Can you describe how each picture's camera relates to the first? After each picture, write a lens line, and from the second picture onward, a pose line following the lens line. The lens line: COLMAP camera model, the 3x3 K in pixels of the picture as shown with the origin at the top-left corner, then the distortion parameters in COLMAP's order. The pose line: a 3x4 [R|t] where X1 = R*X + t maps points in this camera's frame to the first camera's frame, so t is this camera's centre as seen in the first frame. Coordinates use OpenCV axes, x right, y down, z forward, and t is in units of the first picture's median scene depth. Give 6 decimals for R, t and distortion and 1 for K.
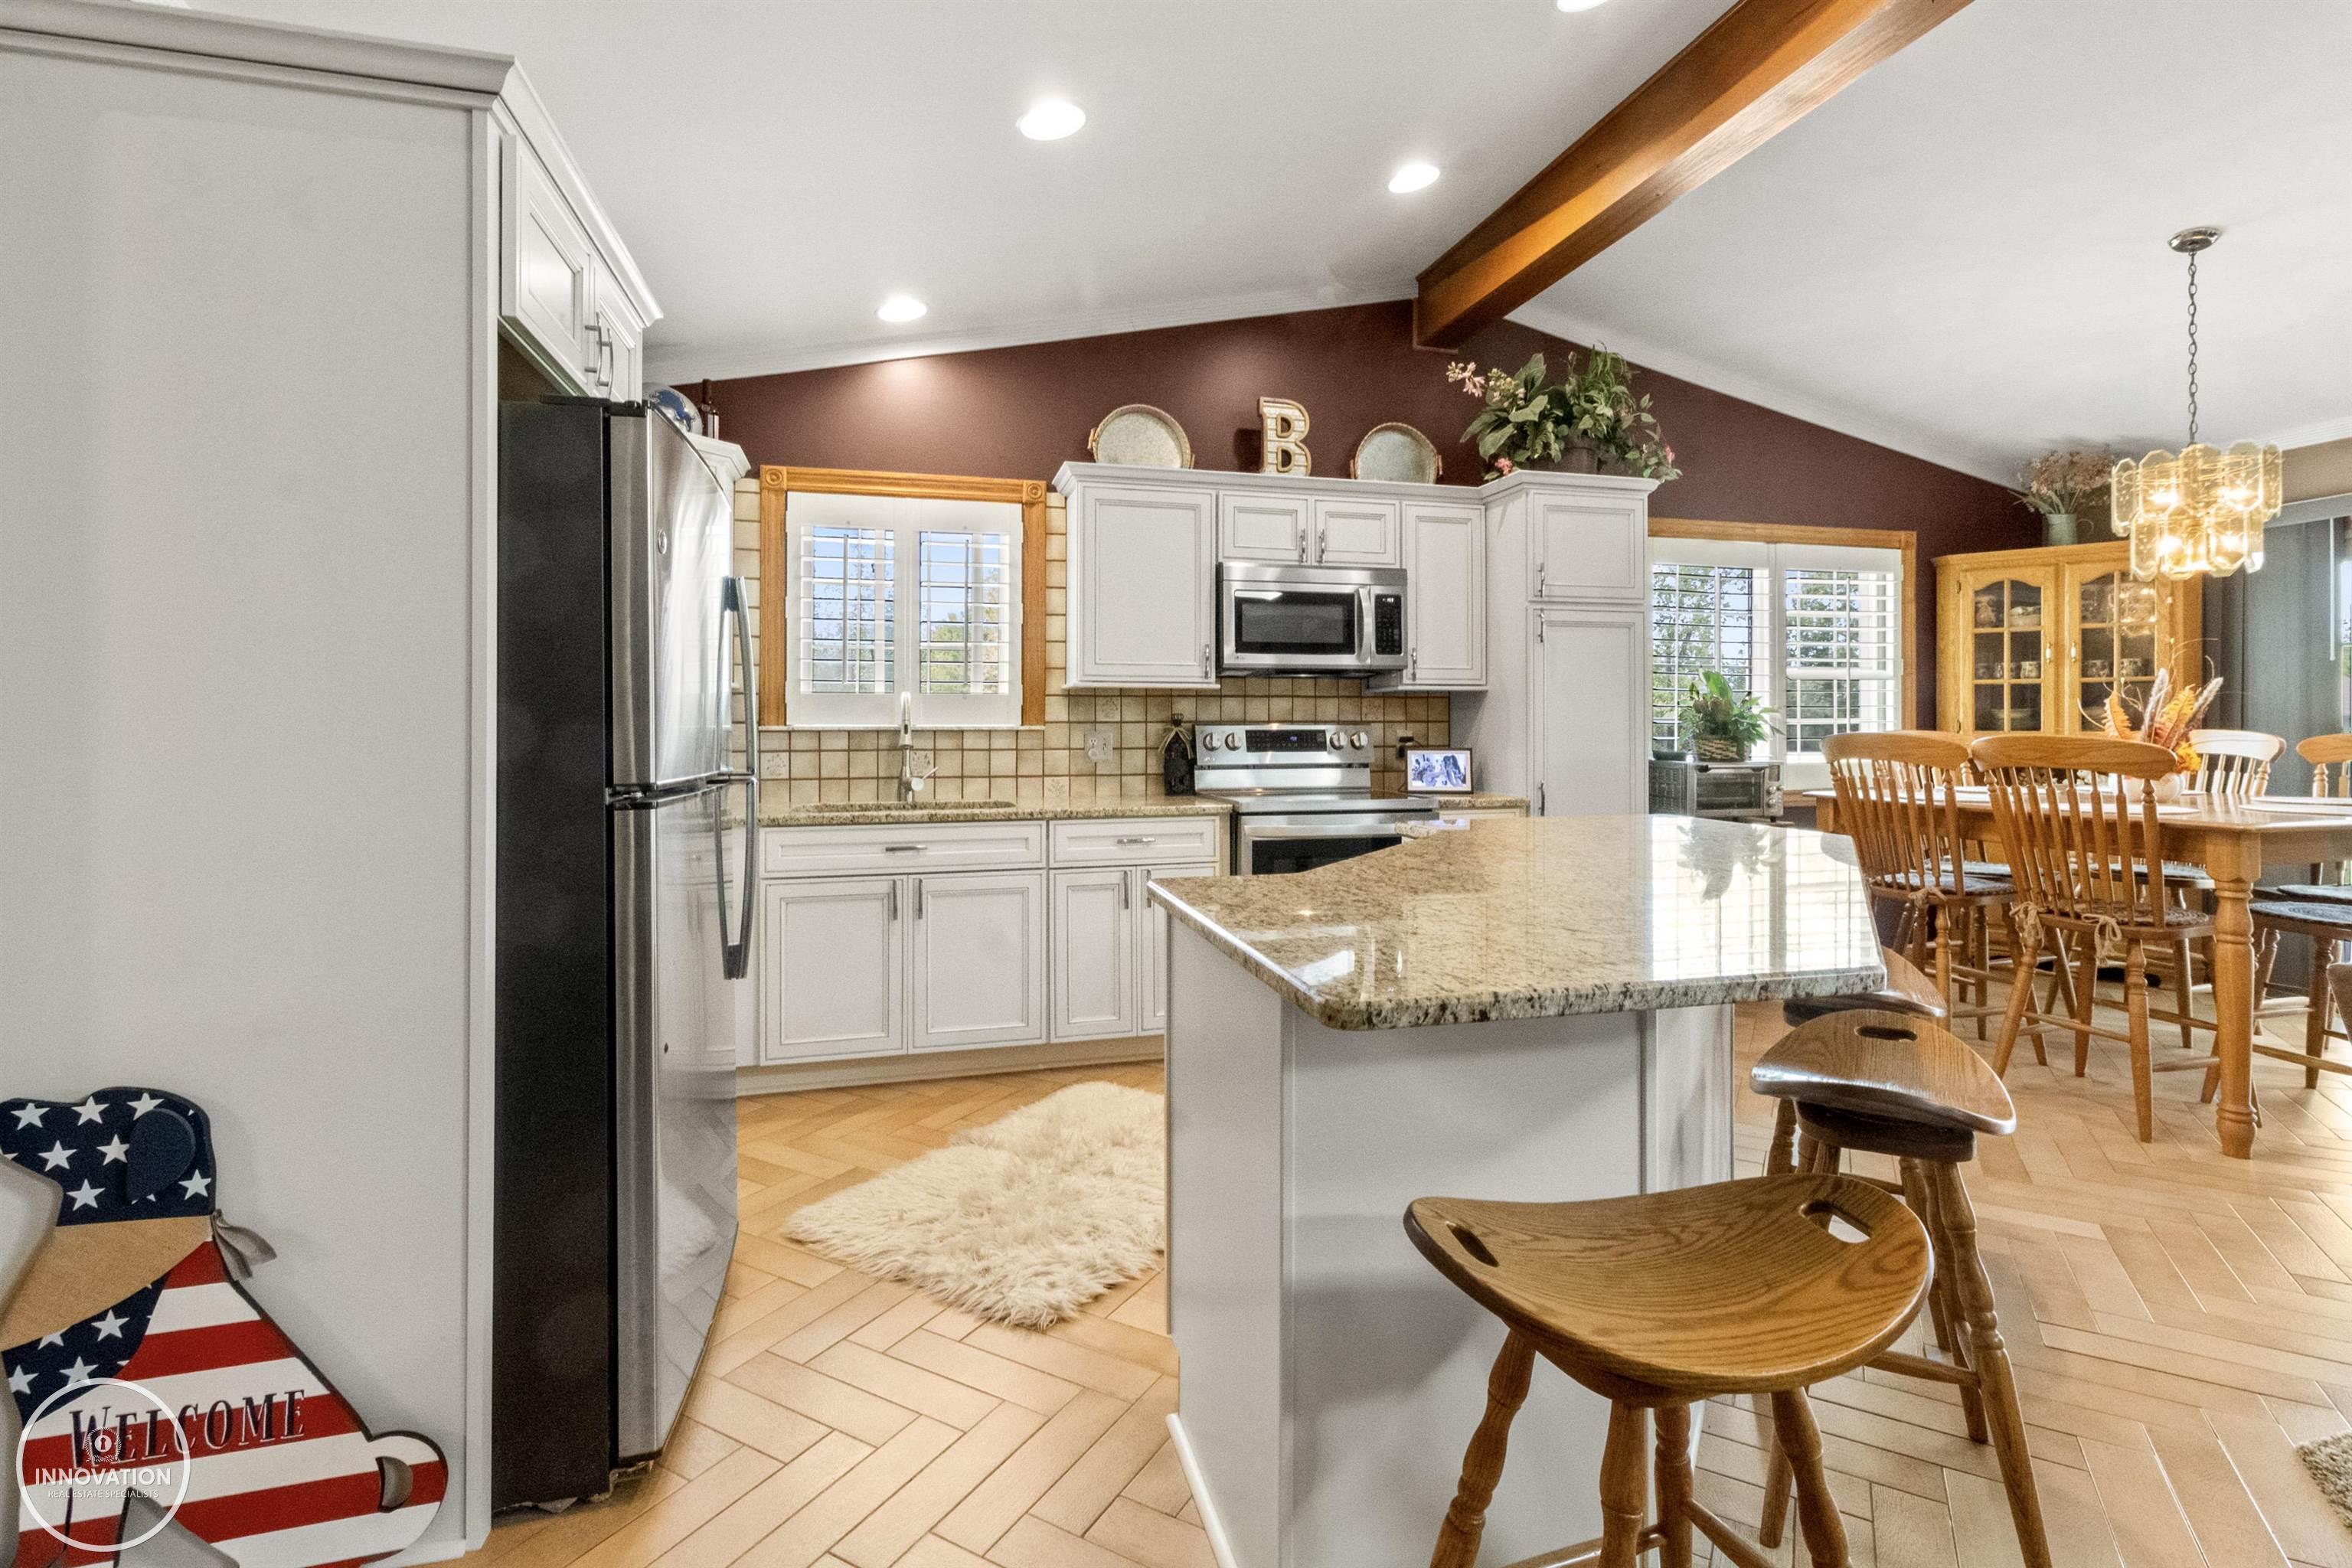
lens RADIAL K [[1095.8, 0, 1185.7], [0, 1095.8, 701.9], [0, 0, 1]] dist [0.000391, 0.000224]
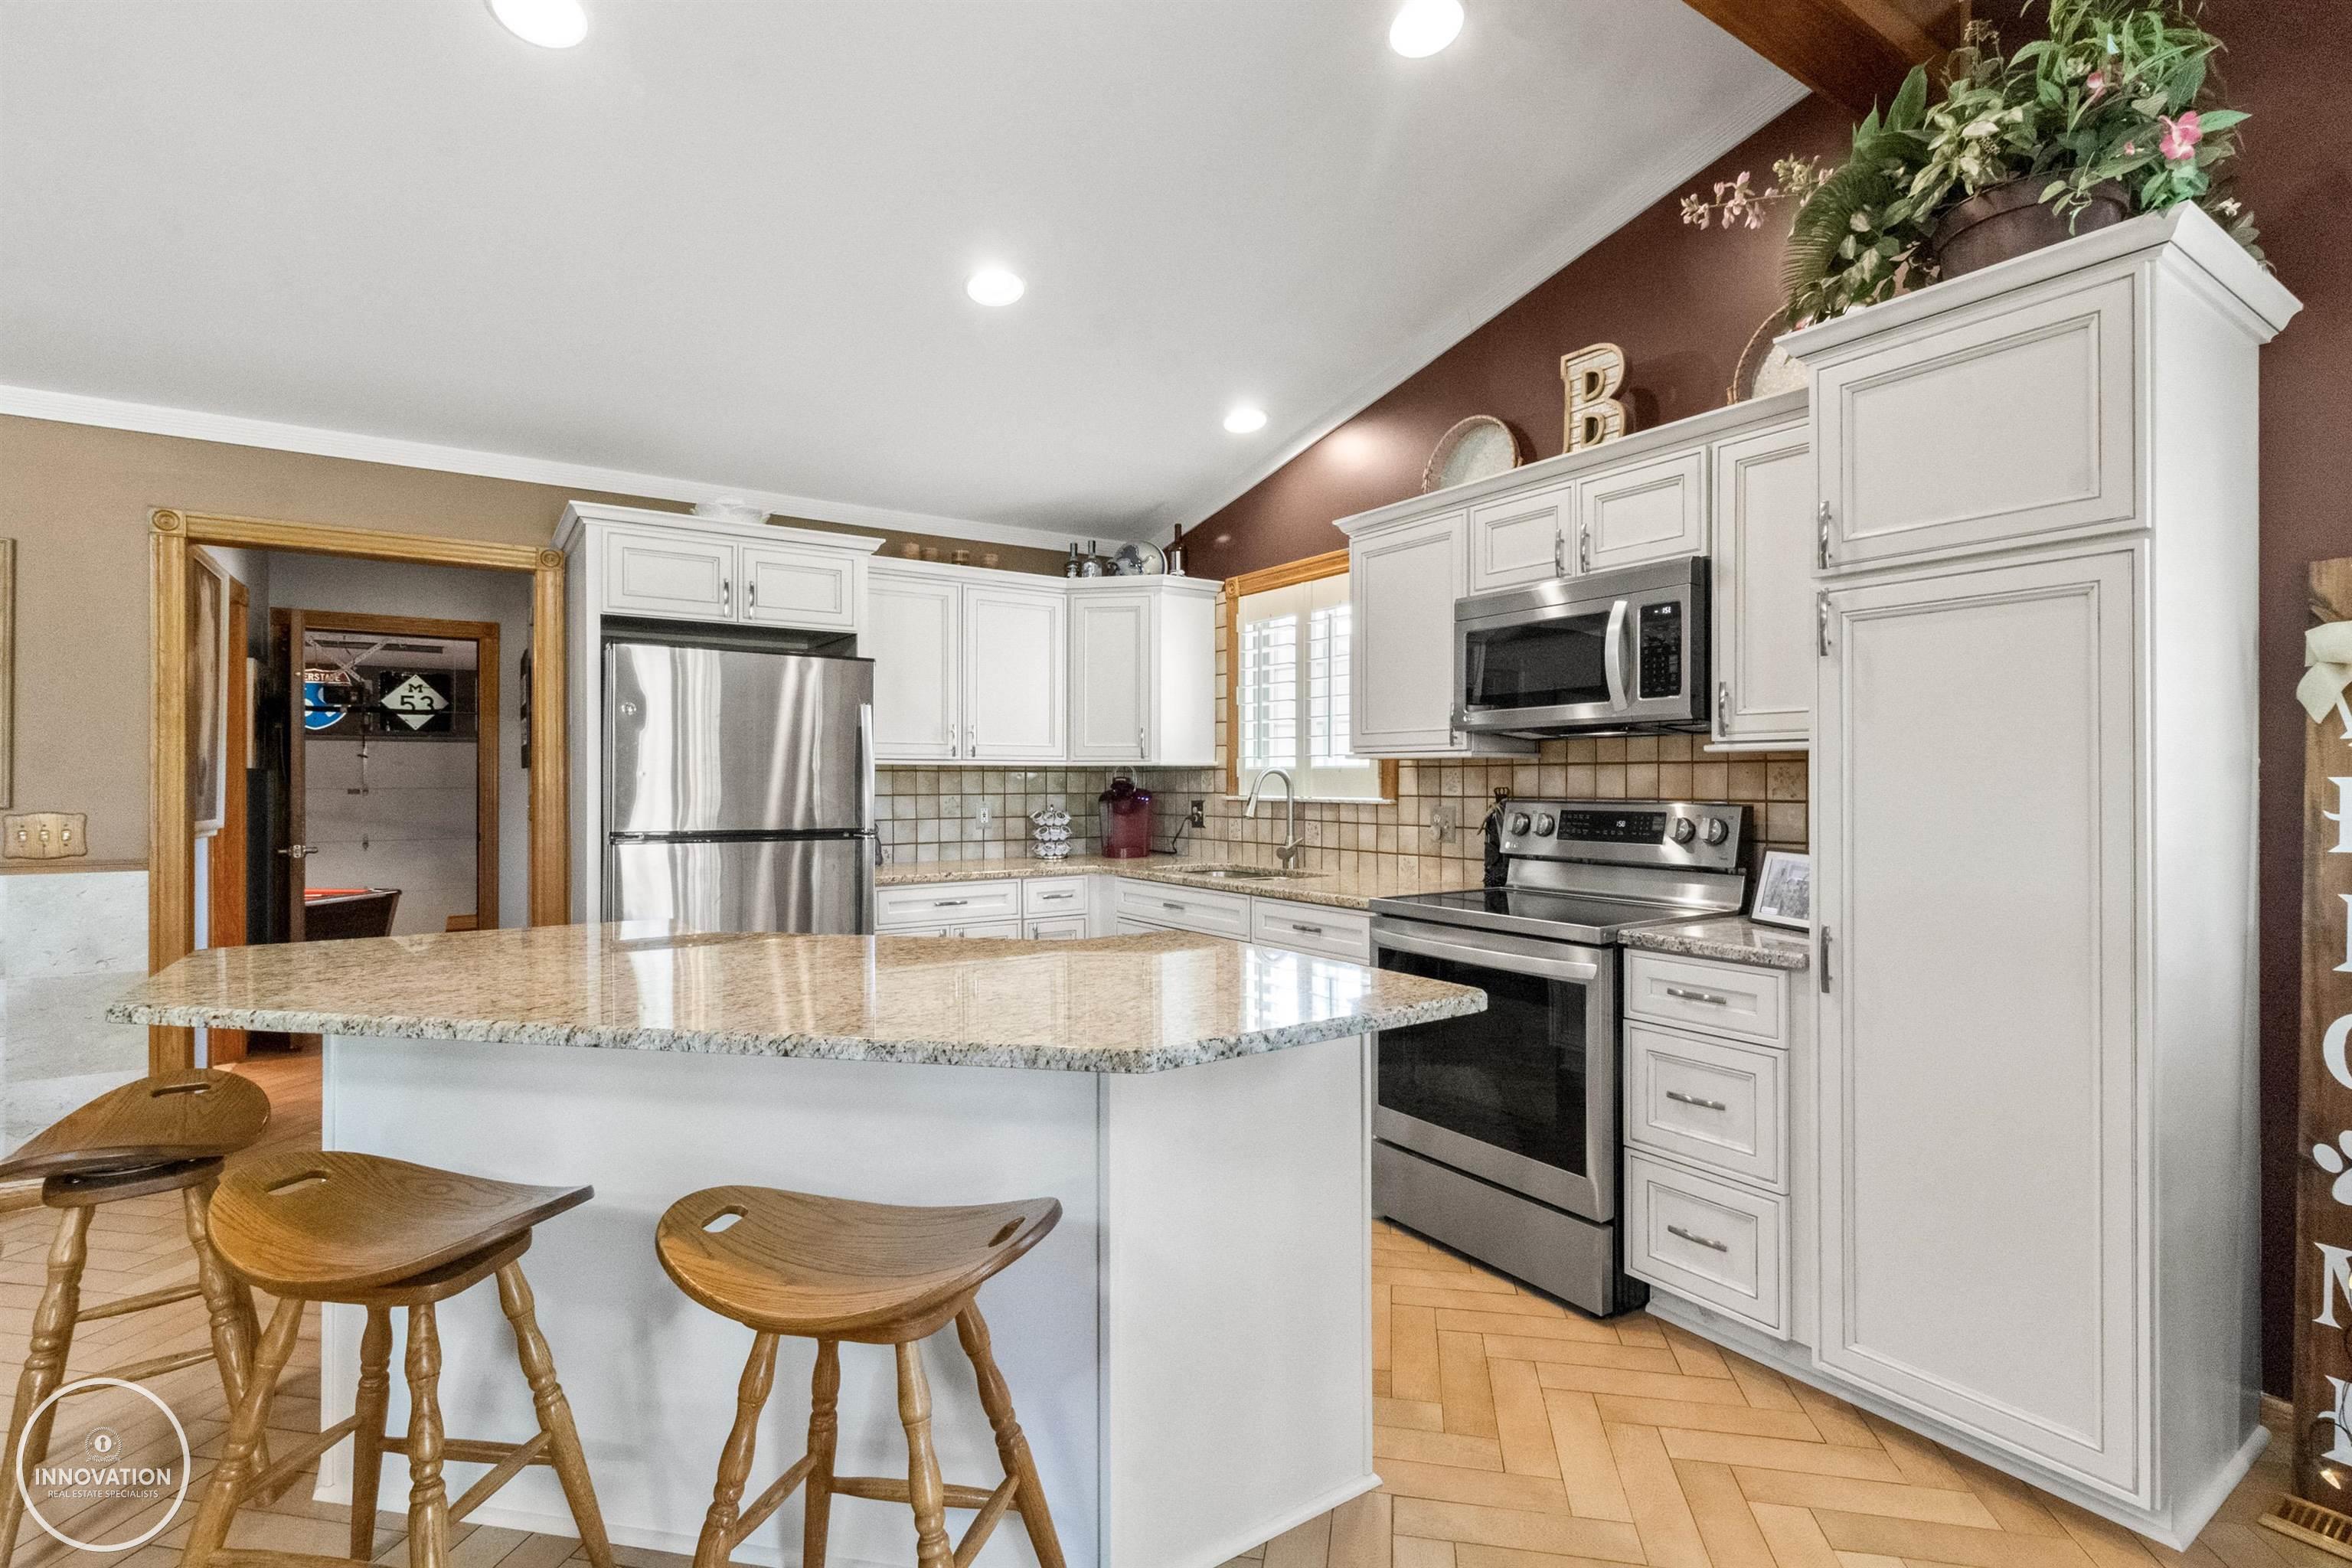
lens RADIAL K [[1099.2, 0, 1184.6], [0, 1099.2, 775.1], [0, 0, 1]] dist [0.000048, 0.000506]
pose [[0.326052, -0.002913, -0.945347, 0.698693], [0.022253, 0.999742, 0.004594, -0.007483], [0.945090, -0.022535, 0.326033, 0.532781]]
